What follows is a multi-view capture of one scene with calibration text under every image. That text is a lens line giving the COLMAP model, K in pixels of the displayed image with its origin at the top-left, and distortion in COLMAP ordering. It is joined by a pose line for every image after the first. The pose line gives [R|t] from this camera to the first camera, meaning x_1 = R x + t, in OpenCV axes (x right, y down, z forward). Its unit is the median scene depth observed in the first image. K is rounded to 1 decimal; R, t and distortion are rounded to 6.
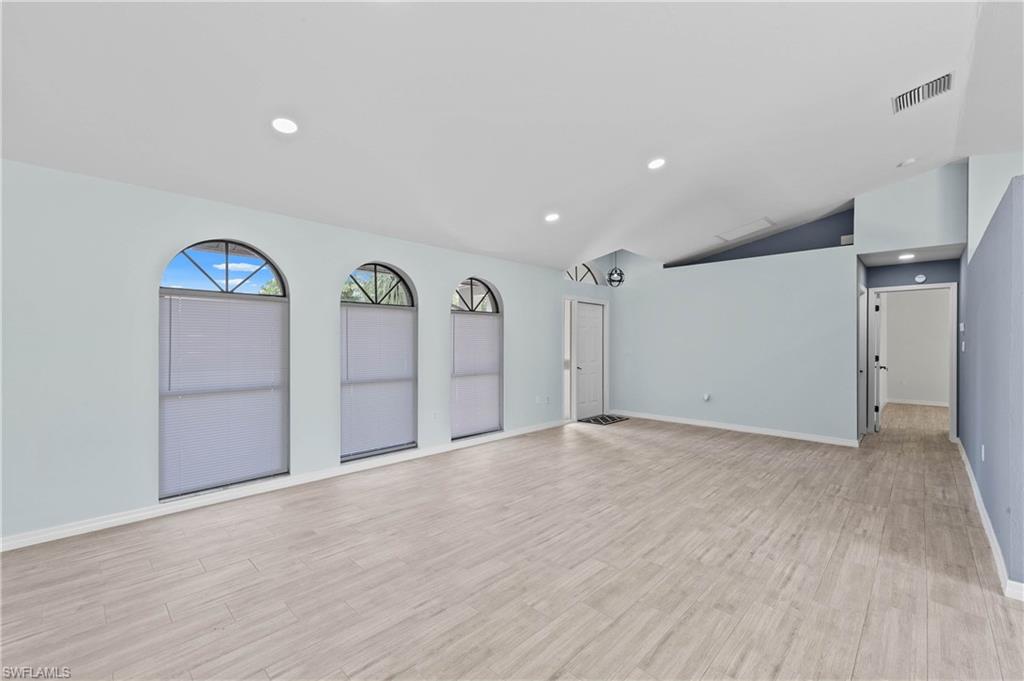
lens RADIAL K [[422.2, 0, 516.2], [0, 422.2, 343.5], [0, 0, 1]] dist [0.007026, -0.000378]
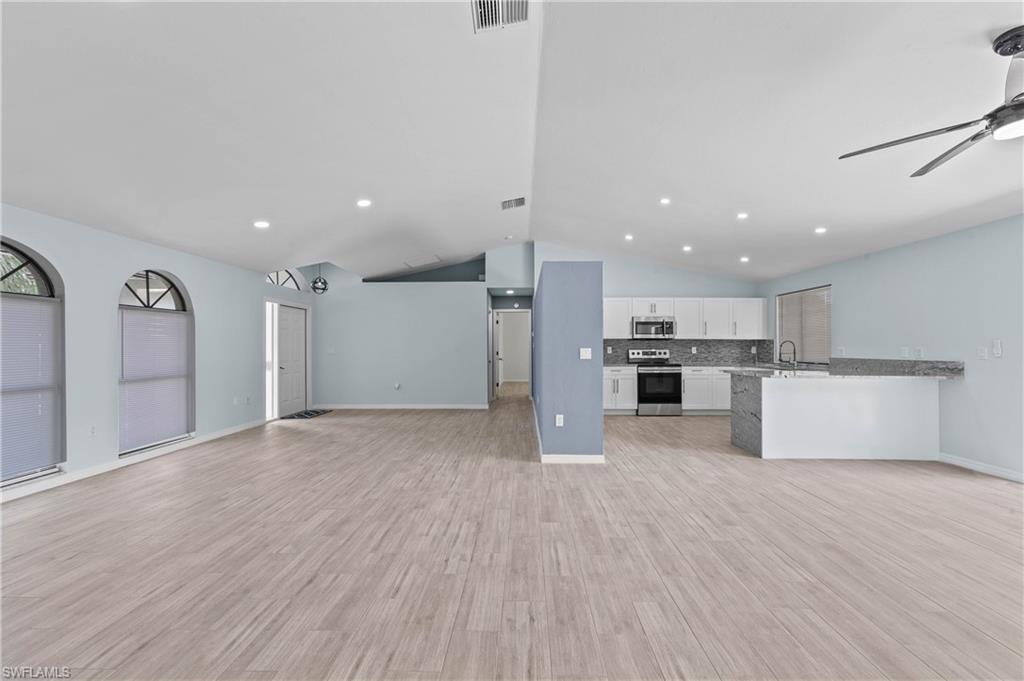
lens RADIAL K [[370.0, 0, 515.5], [0, 370.0, 343.9], [0, 0, 1]] dist [-0.000012, -0.000015]
pose [[0.733184, -0.002023, 0.680027, -0.098371], [0.007573, 0.999958, -0.005190, 0.013556], [-0.679988, 0.008955, 0.733169, -0.139075]]
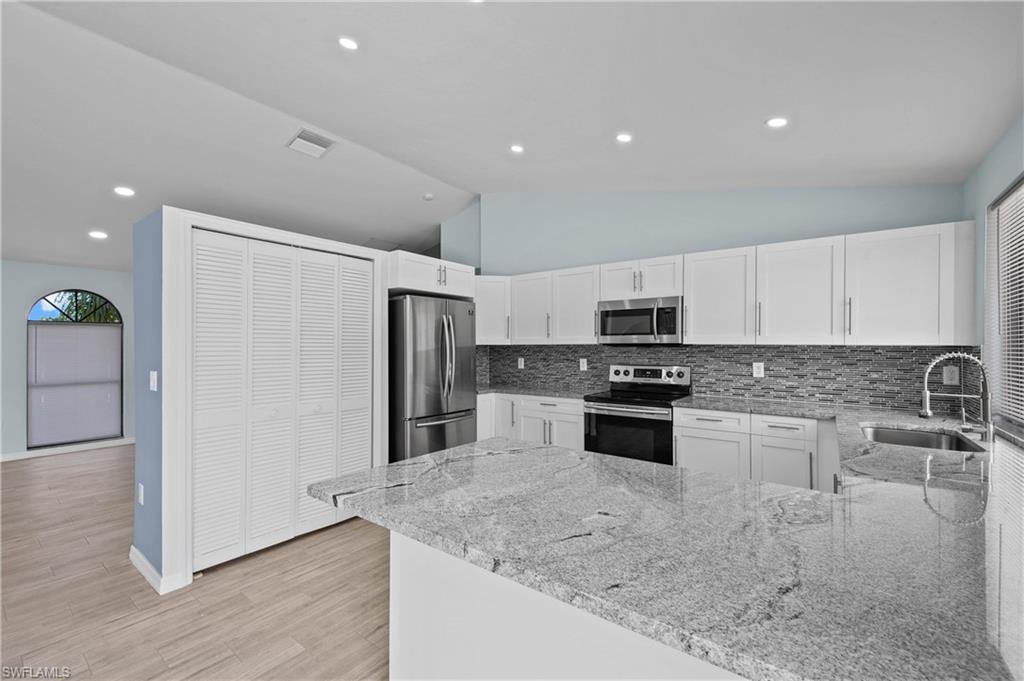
lens RADIAL K [[422.2, 0, 516.2], [0, 422.2, 343.5], [0, 0, 1]] dist [0.007026, -0.000378]
pose [[0.991308, -0.007124, 0.131371, 1.162402], [0.008088, 0.999944, -0.006804, -0.012456], [-0.131315, 0.007807, 0.991310, -0.228106]]
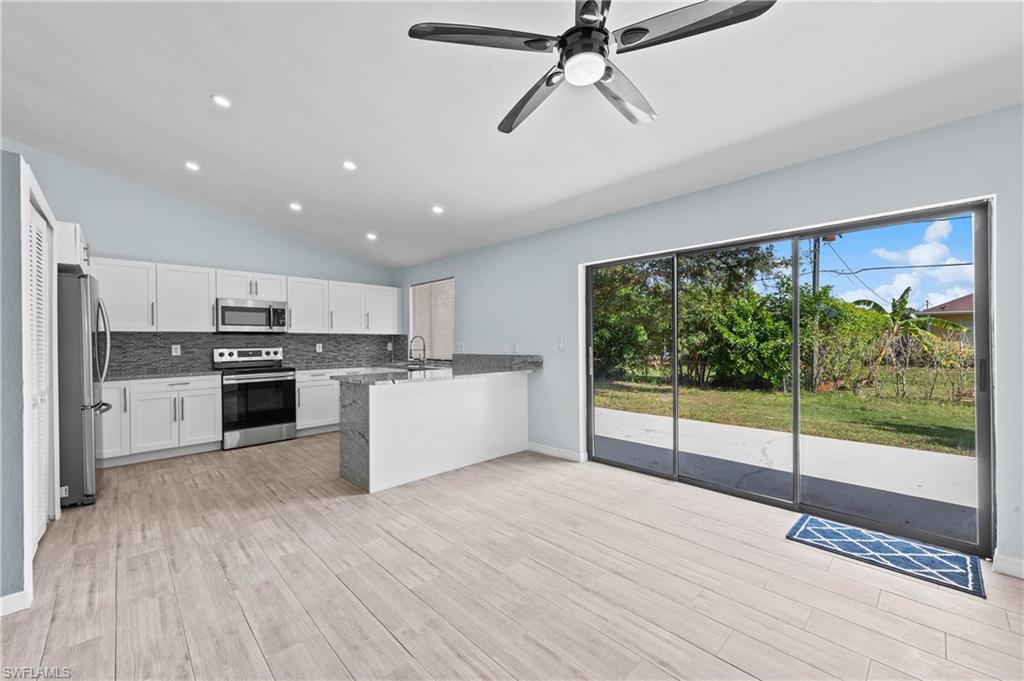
lens RADIAL K [[397.0, 0, 512.0], [0, 397.0, 340.5], [0, 0, 1]] dist [0.000883, 0.000041]
pose [[0.022762, -0.005063, 0.999728, 0.299654], [0.011605, 0.999921, 0.004799, 0.015021], [-0.999674, 0.011492, 0.022819, -0.165958]]
